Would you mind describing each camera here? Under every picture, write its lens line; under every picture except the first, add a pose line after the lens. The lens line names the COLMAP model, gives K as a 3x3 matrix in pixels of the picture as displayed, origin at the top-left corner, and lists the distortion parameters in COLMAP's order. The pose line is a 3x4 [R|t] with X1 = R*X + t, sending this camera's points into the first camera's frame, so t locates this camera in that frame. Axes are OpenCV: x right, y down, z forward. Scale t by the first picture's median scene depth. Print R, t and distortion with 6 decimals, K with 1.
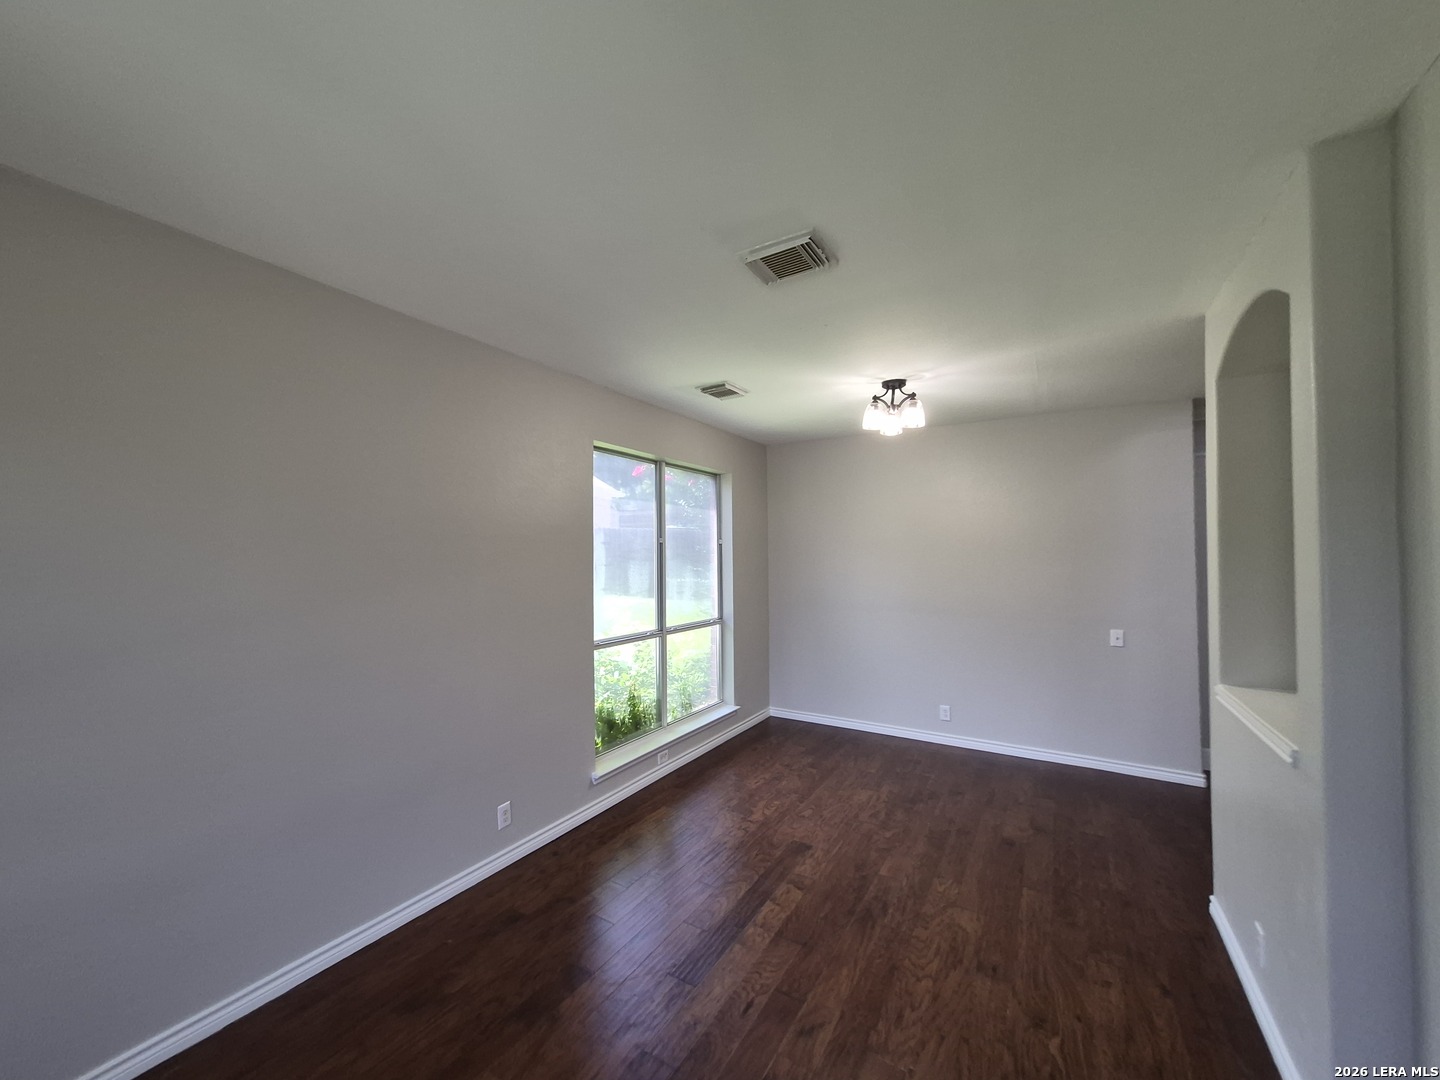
lens RADIAL K [[564.9, 0, 706.1], [0, 564.9, 542.5], [0, 0, 1]] dist [0.003910, -0.000606]
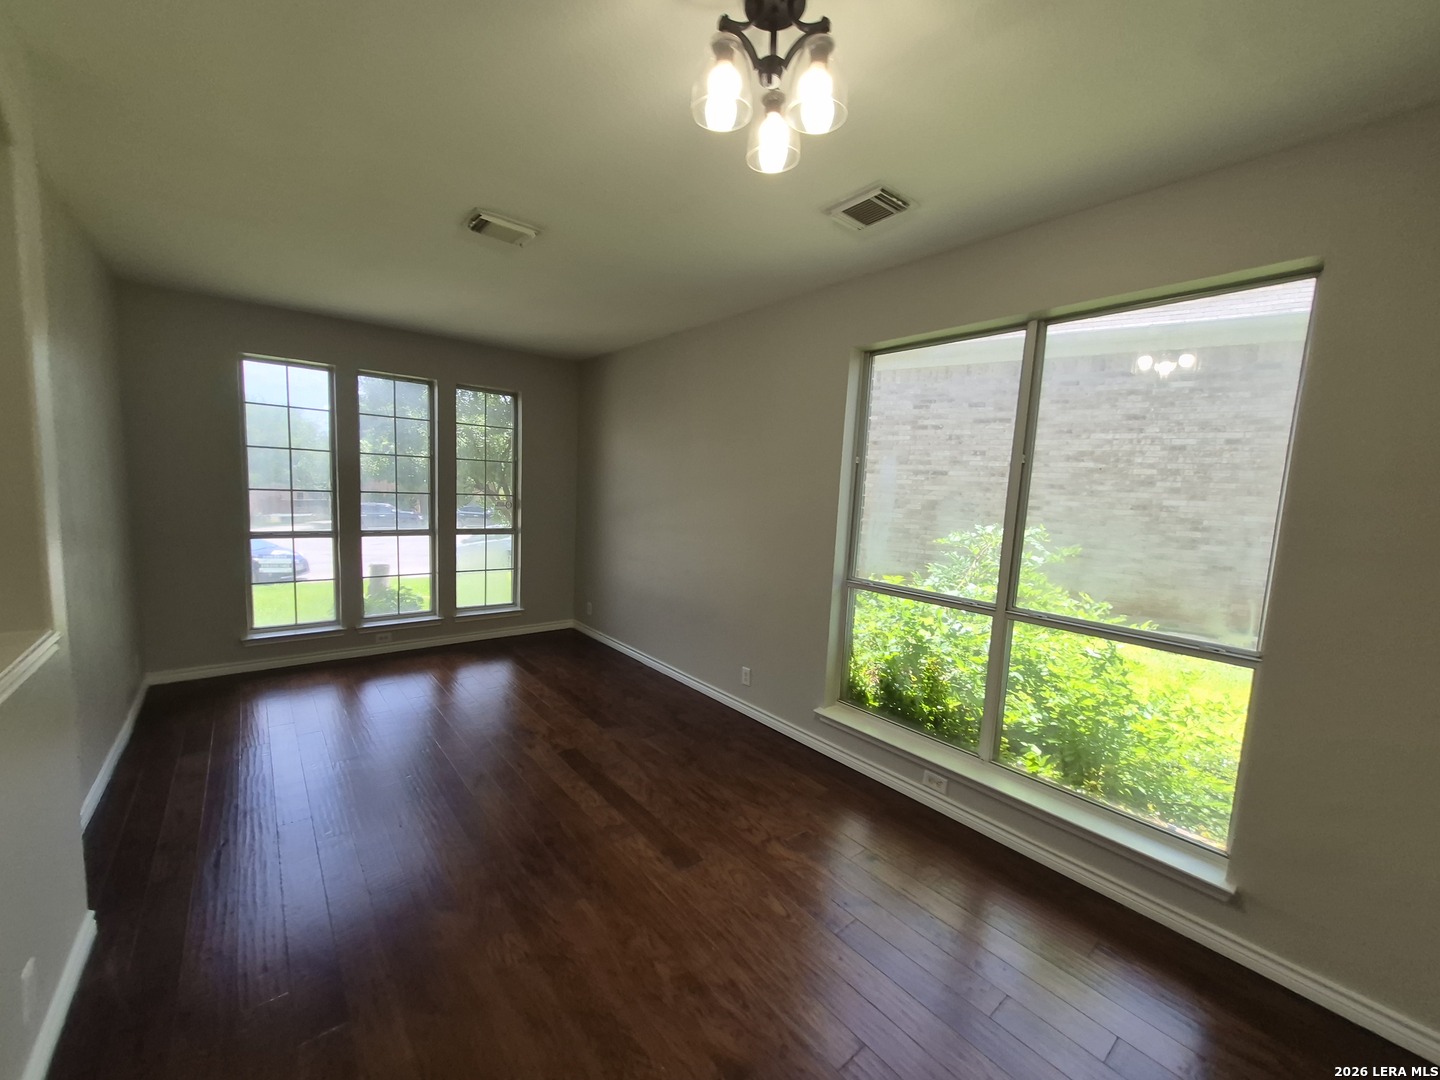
lens RADIAL K [[564.9, 0, 705.2], [0, 564.9, 540.5], [0, 0, 1]] dist [0.003910, -0.000606]
pose [[-0.330088, 0.087896, -0.939849, 0.794920], [-0.020022, 0.994779, 0.100065, 0.036945], [0.943738, 0.051848, -0.326605, 1.197726]]
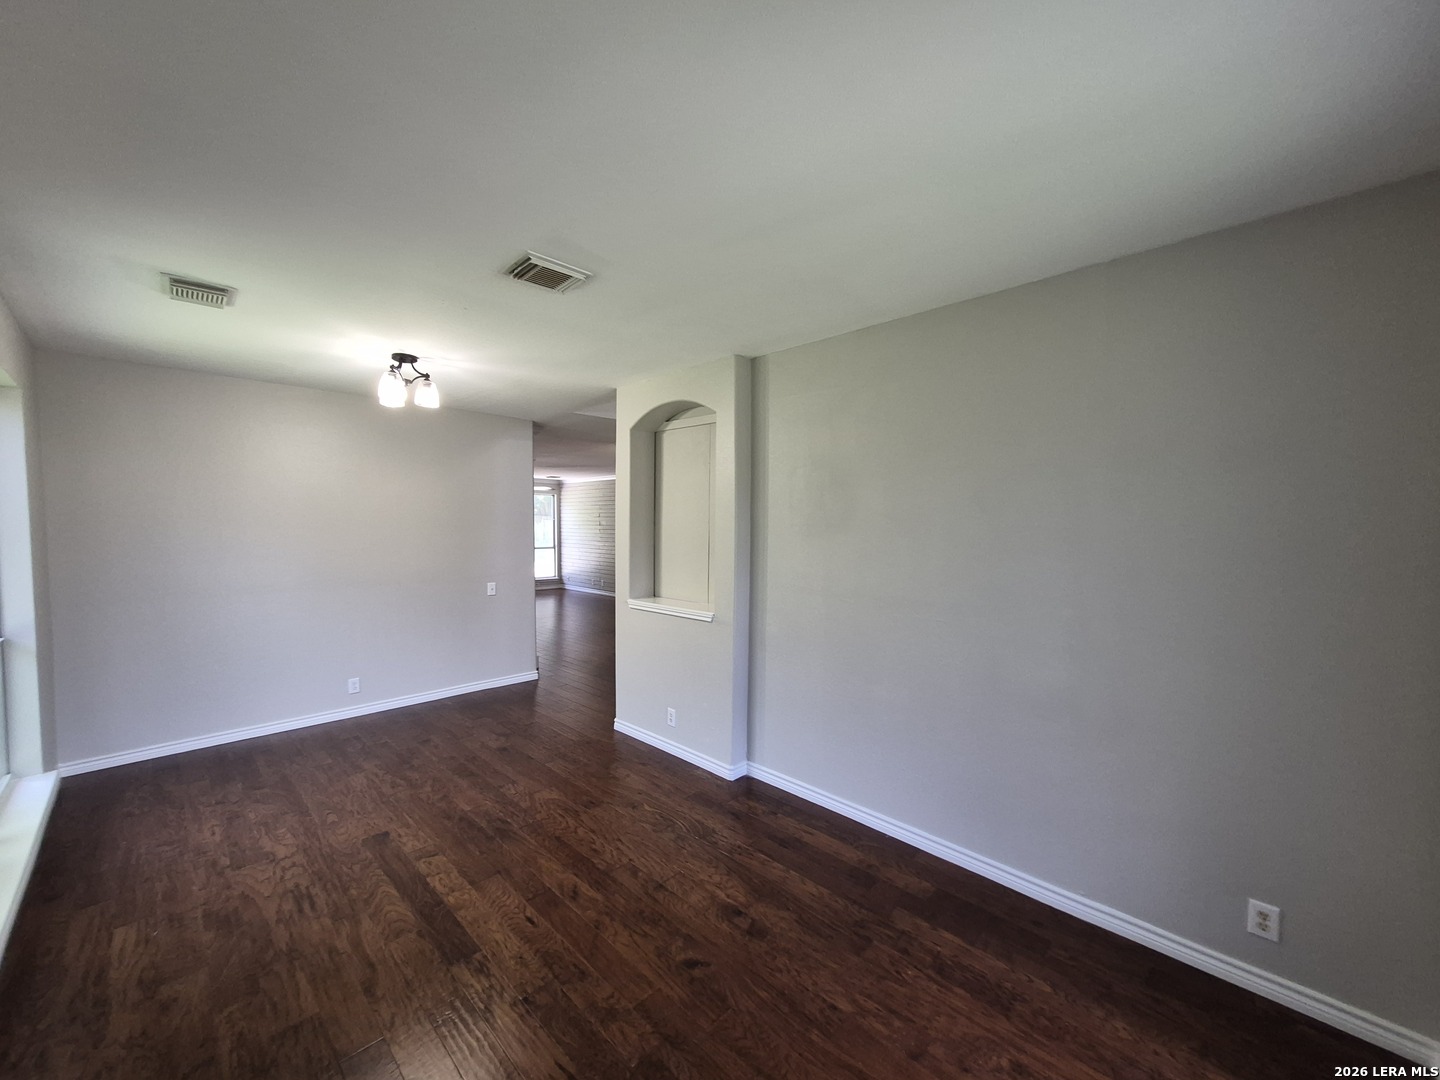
lens RADIAL K [[564.9, 0, 712.2], [0, 564.9, 544.7], [0, 0, 1]] dist [0.003910, -0.000606]
pose [[0.222768, -0.032374, 0.974334, -0.585296], [-0.023573, 0.998977, 0.038583, 0.000581], [-0.974586, -0.031563, 0.221777, 0.252599]]
